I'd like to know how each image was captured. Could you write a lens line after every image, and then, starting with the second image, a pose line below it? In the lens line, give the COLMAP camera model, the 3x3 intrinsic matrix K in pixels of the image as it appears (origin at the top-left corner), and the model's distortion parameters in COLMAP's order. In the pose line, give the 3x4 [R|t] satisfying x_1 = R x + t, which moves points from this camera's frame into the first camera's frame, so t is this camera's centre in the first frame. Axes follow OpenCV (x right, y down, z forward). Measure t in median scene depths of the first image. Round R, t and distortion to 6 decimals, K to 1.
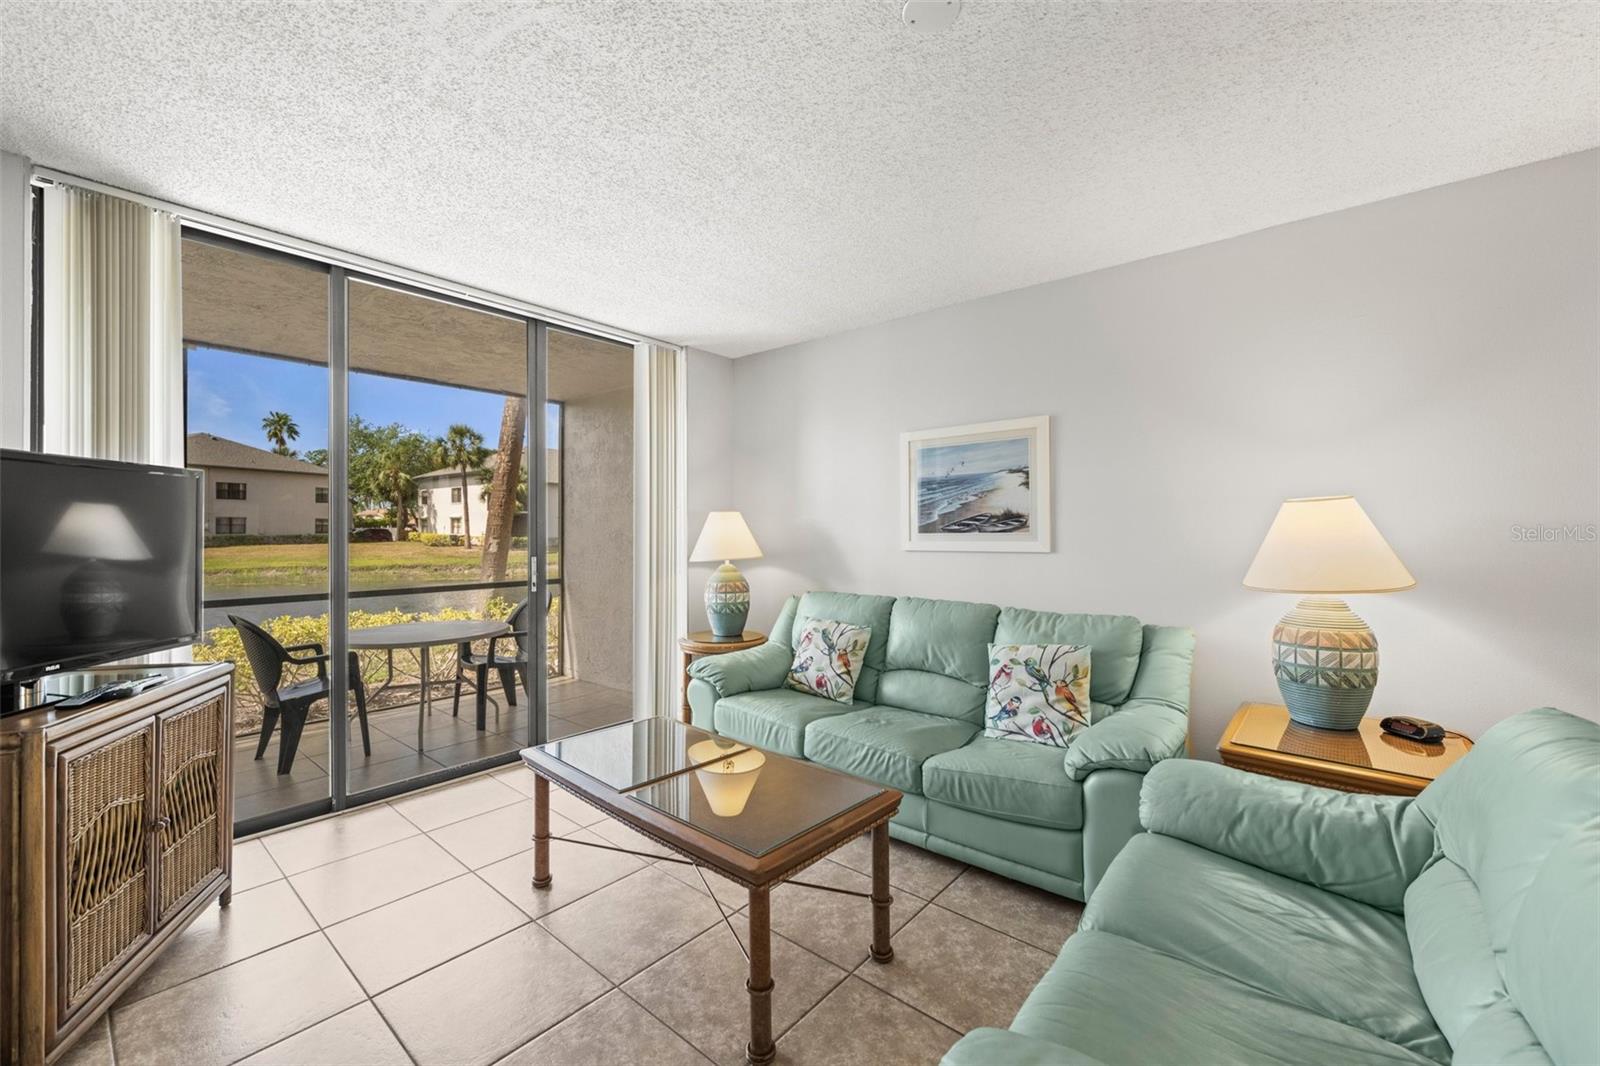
lens RADIAL K [[638.5, 0, 795.2], [0, 638.5, 529.7], [0, 0, 1]] dist [-0.004135, -0.001000]
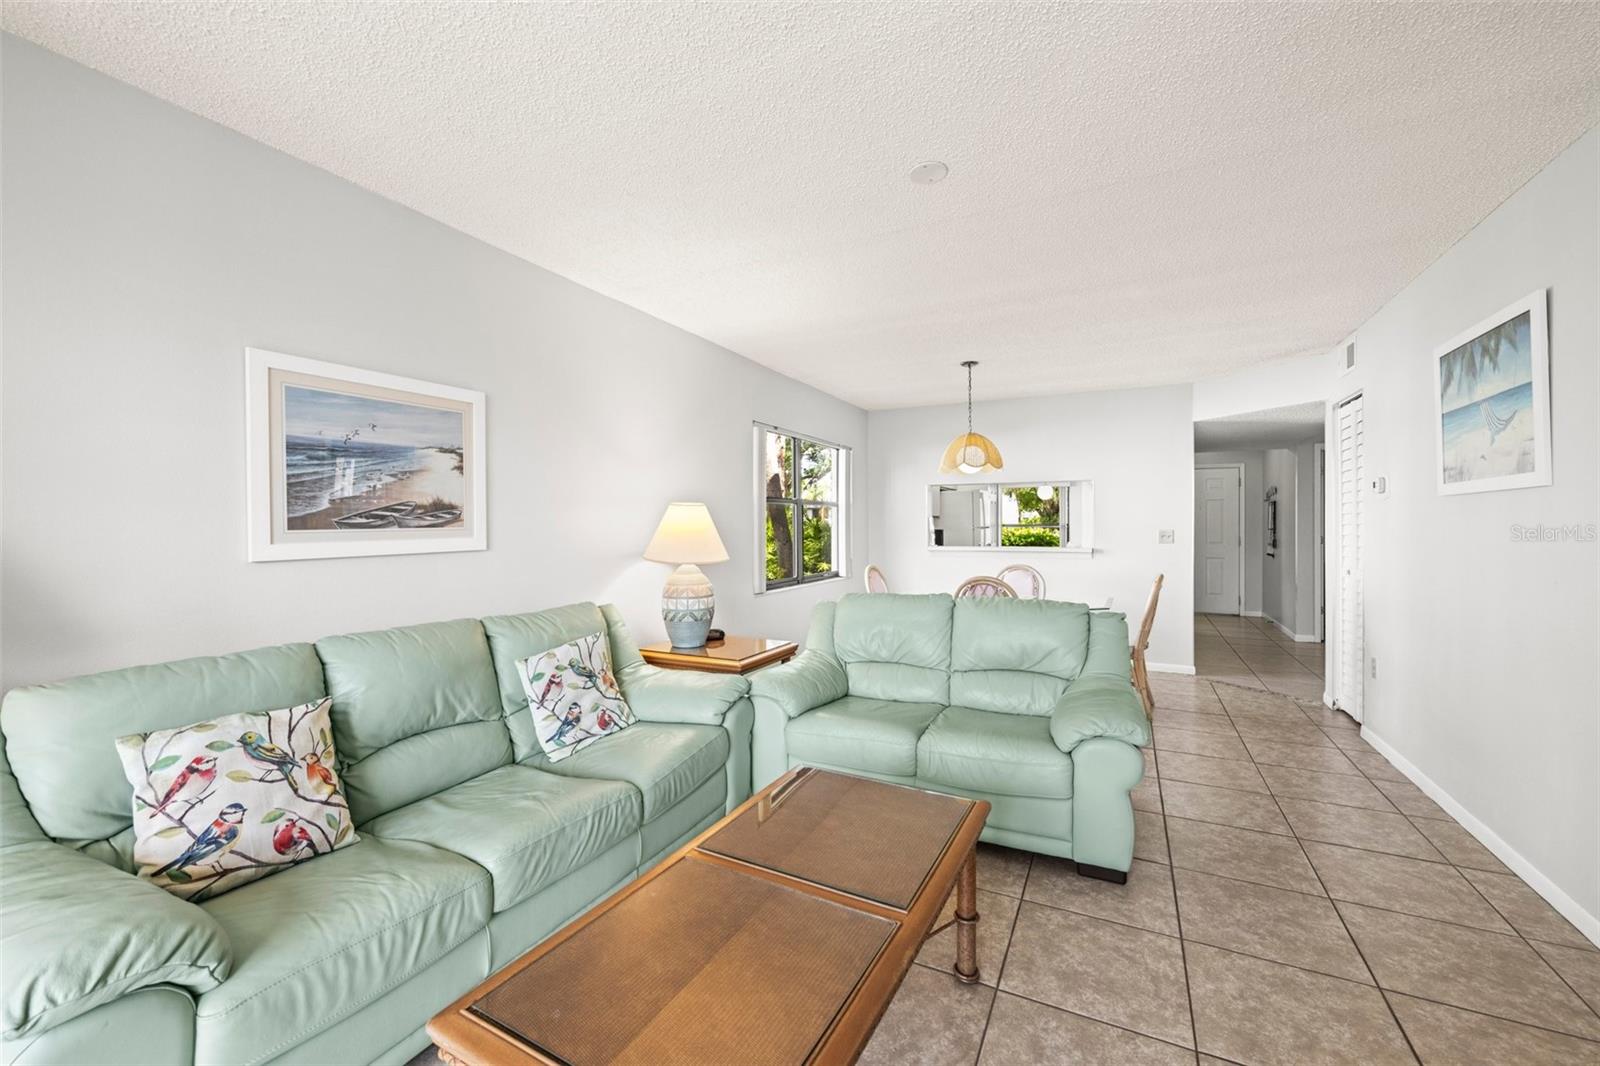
lens RADIAL K [[638.5, 0, 799.2], [0, 638.5, 529.9], [0, 0, 1]] dist [-0.004135, -0.001000]
pose [[-0.230442, -0.009911, 0.973036, -0.541434], [0.002119, 0.999941, 0.010686, -0.000023], [-0.973084, 0.004524, -0.230408, 0.764487]]
